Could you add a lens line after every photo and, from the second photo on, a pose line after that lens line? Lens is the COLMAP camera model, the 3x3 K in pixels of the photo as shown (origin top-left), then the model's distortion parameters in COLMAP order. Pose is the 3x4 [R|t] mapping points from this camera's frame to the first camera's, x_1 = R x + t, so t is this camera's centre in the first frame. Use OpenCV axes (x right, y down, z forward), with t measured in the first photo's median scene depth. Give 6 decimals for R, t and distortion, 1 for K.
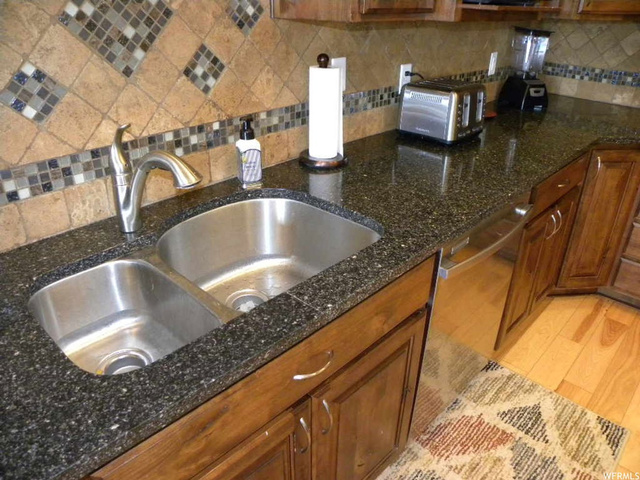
lens RADIAL K [[483.0, 0, 320.0], [0, 483.0, 240.0], [0, 0, 1]] dist [-0.164780, 0.110261]
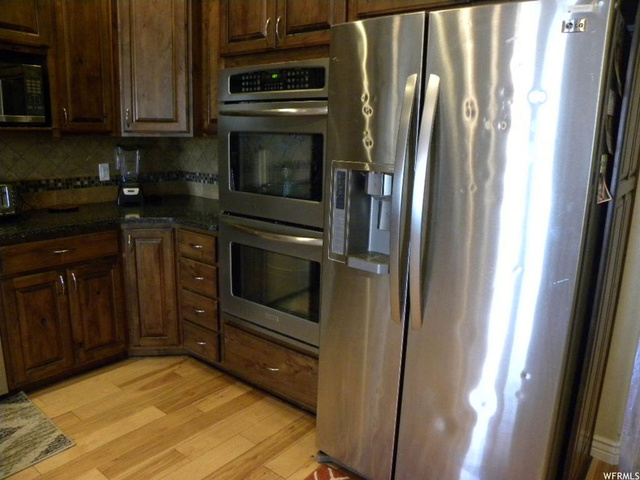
lens RADIAL K [[483.0, 0, 320.0], [0, 483.0, 240.0], [0, 0, 1]] dist [-0.164780, 0.110261]
pose [[0.996538, -0.008448, 0.082708, 1.033936], [0.029932, 0.964573, -0.262113, 0.196397], [-0.077564, 0.263681, 0.961486, -0.303601]]
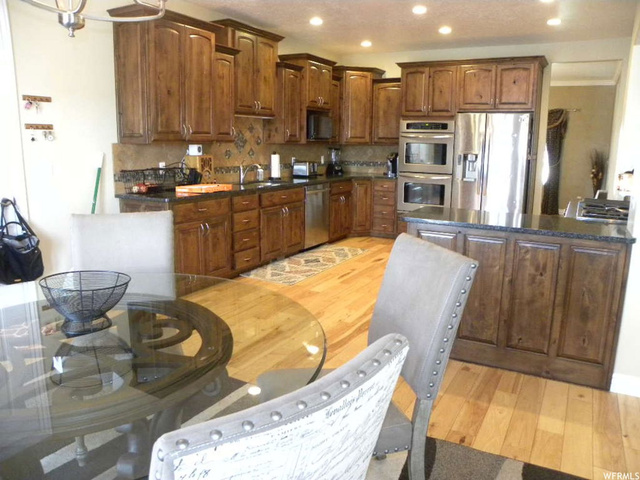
lens RADIAL K [[483.0, 0, 320.0], [0, 483.0, 240.0], [0, 0, 1]] dist [-0.164780, 0.110261]
pose [[0.969857, -0.050882, 0.238303, -0.458972], [0.116211, 0.956158, -0.268806, 1.080116], [-0.214178, 0.288397, 0.933250, -1.976582]]
